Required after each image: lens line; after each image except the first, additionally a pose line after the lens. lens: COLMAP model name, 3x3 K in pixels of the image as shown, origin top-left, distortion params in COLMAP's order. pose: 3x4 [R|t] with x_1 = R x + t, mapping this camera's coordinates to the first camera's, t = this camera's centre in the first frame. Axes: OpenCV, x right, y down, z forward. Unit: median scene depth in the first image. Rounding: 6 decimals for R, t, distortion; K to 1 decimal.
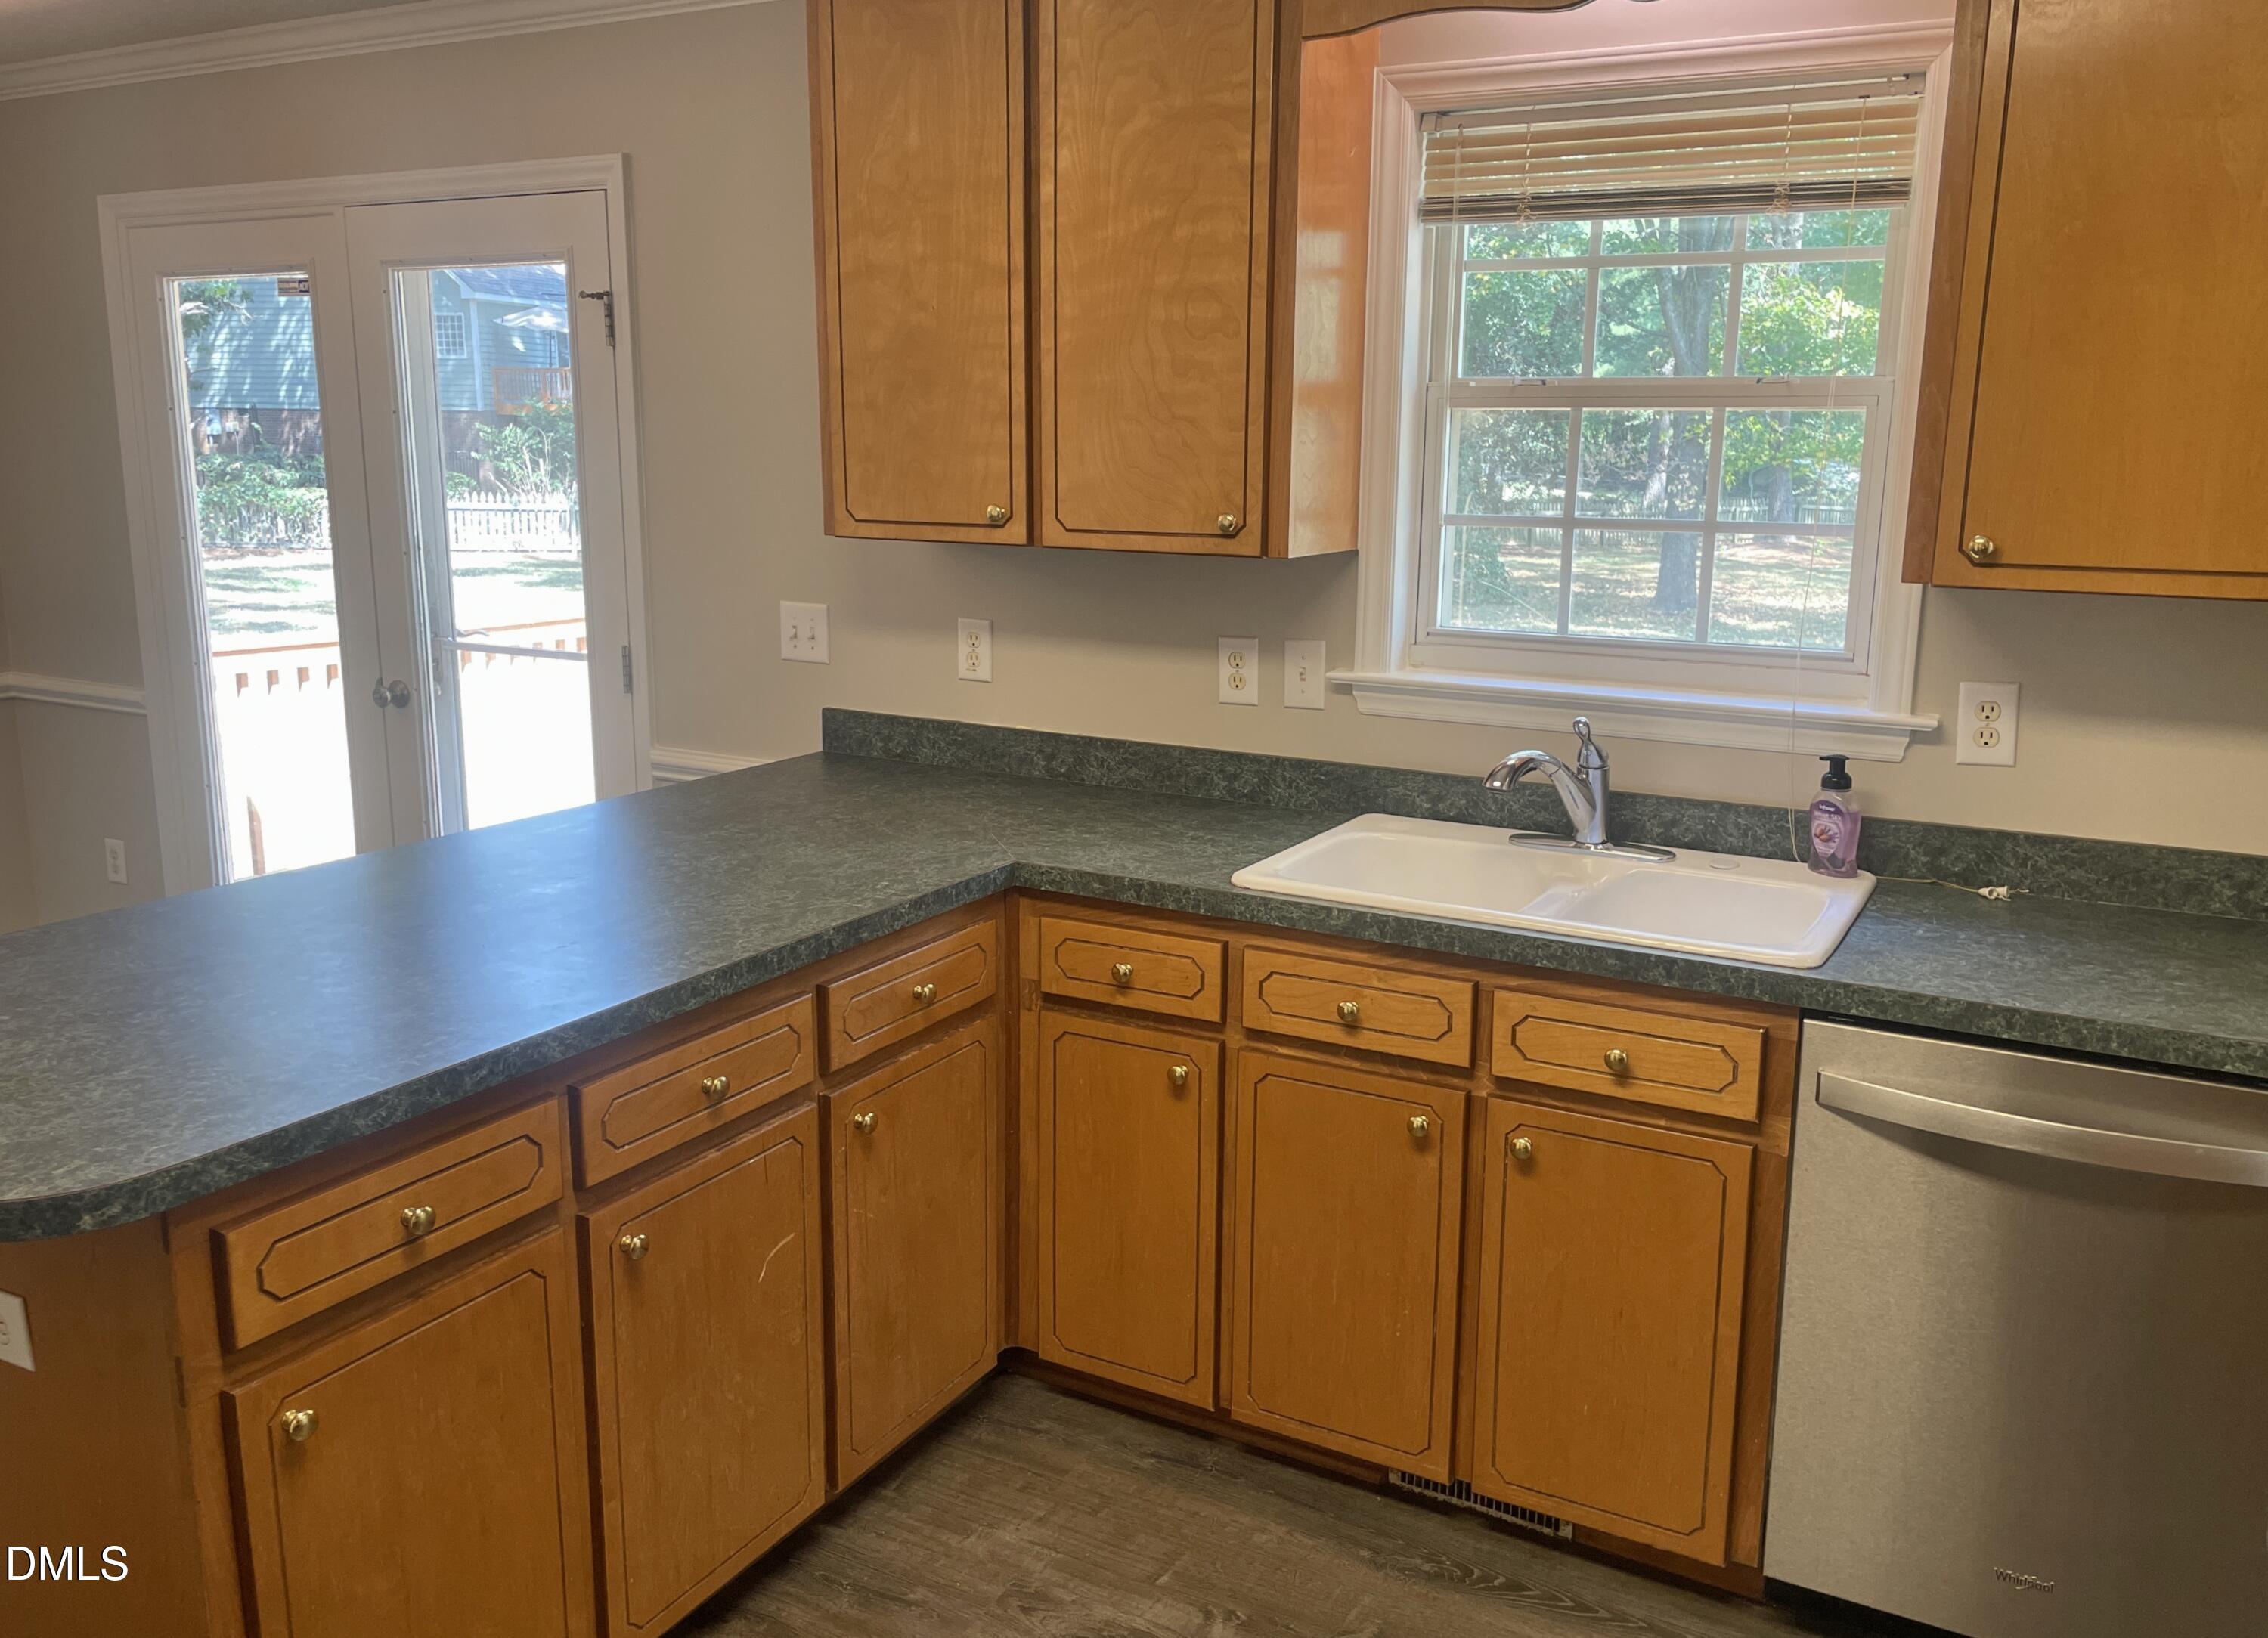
lens RADIAL K [[1794.1, 0, 1154.4], [0, 1794.1, 790.9], [0, 0, 1]] dist [0.051573, -0.027280]
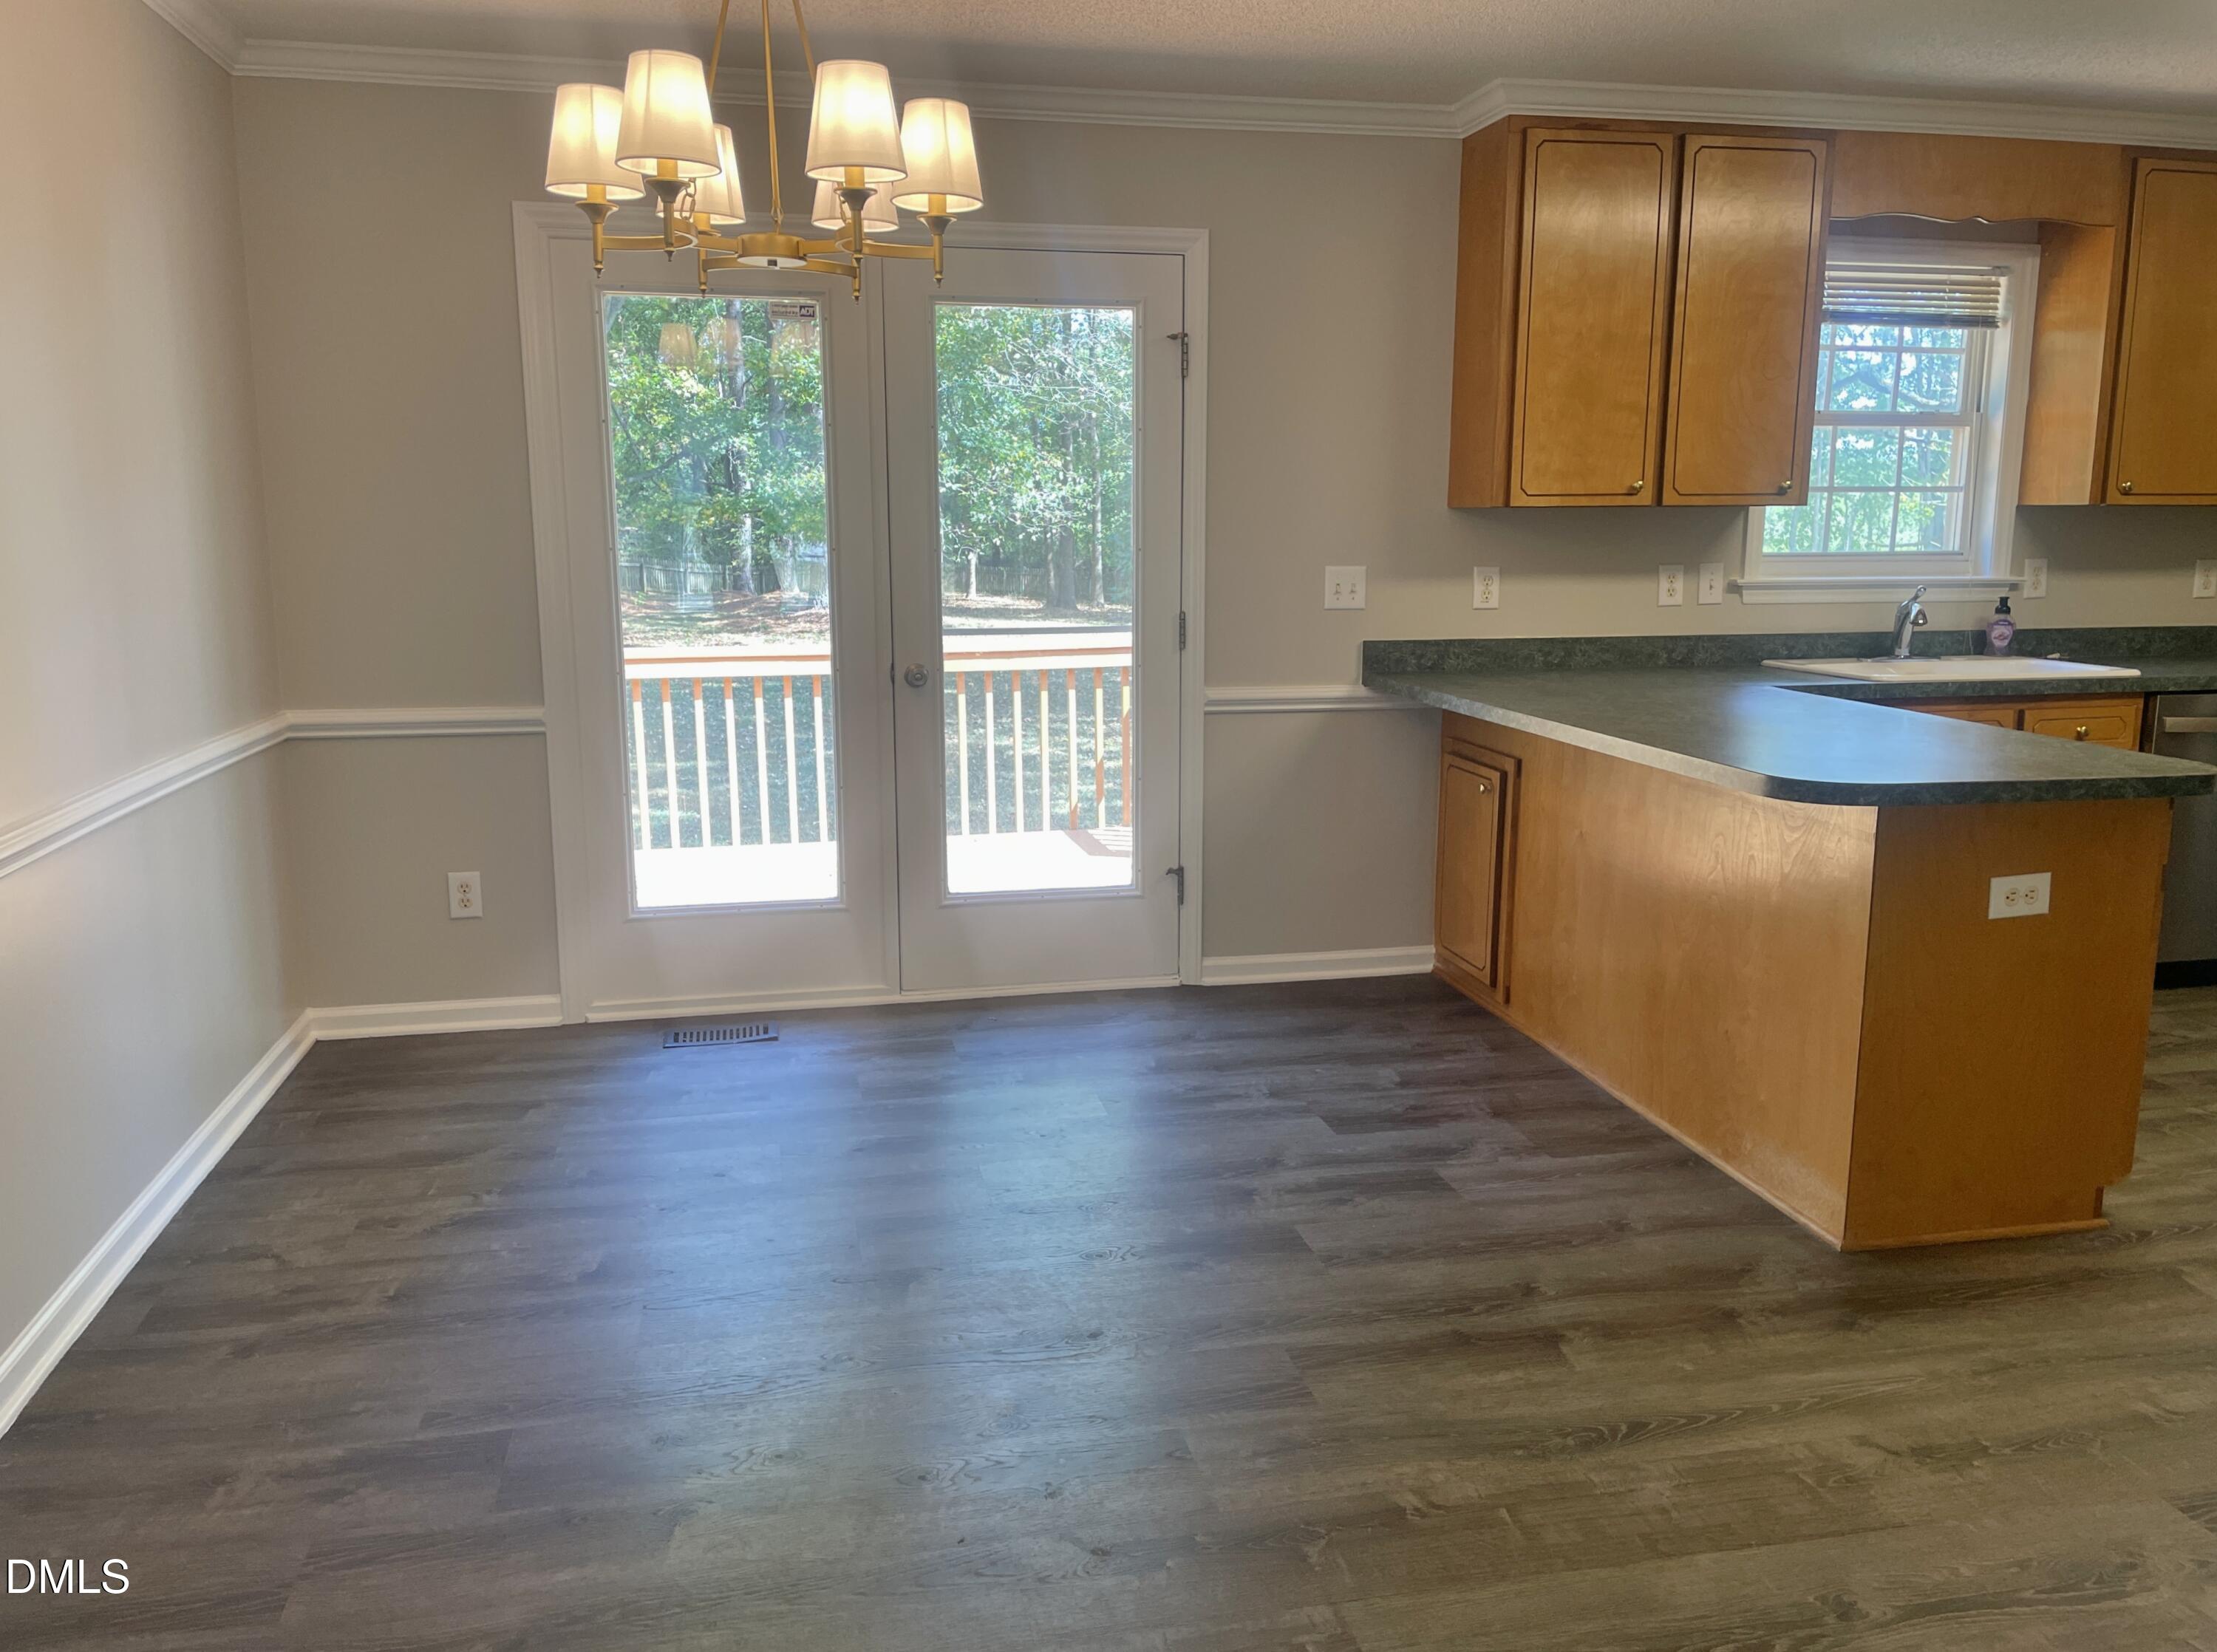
lens RADIAL K [[1674.8, 0, 1104.7], [0, 1674.8, 814.1], [0, 0, 1]] dist [0.086500, -0.115536]
pose [[0.762266, -0.124841, 0.635110, -1.521877], [0.134660, 0.990341, 0.033046, 0.021629], [-0.633101, 0.060334, 0.771714, 0.166088]]
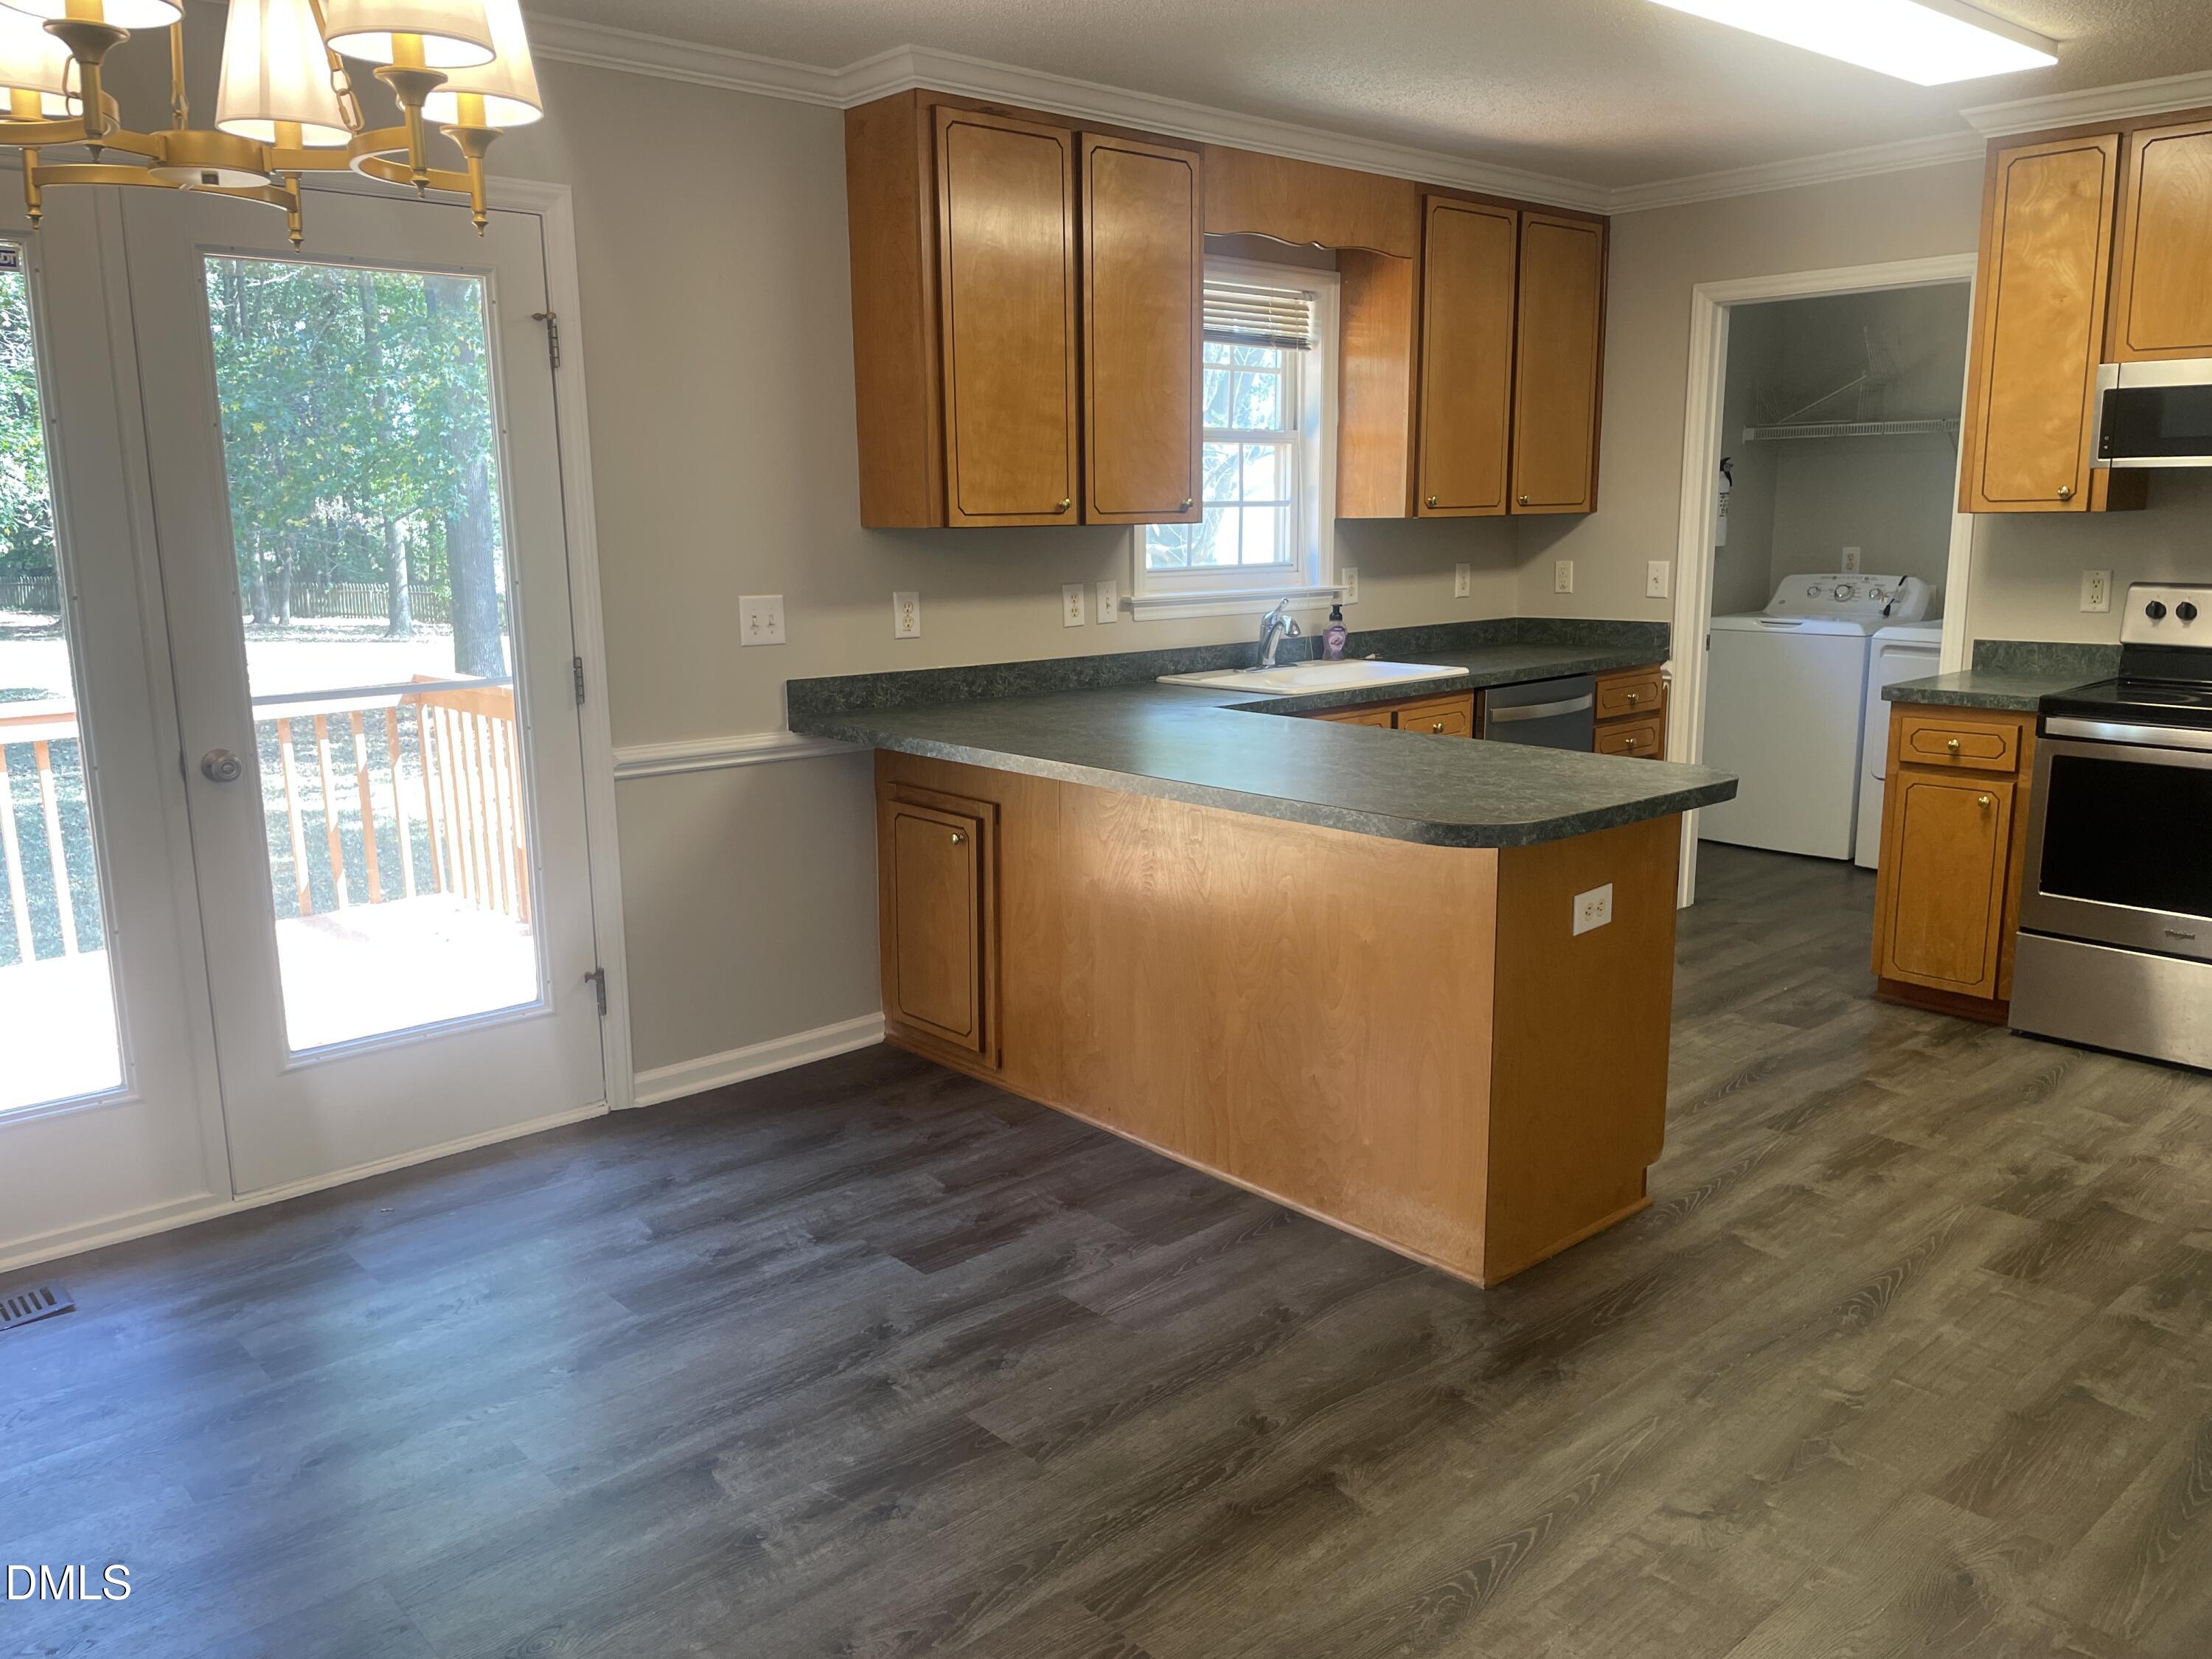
lens RADIAL K [[1671.2, 0, 1111.6], [0, 1671.2, 828.8], [0, 0, 1]] dist [0.086500, -0.115536]
pose [[0.331189, -0.193454, 0.923520, -1.513740], [0.195491, 0.971588, 0.133417, -0.073830], [-0.923091, 0.136354, 0.359597, 0.520723]]
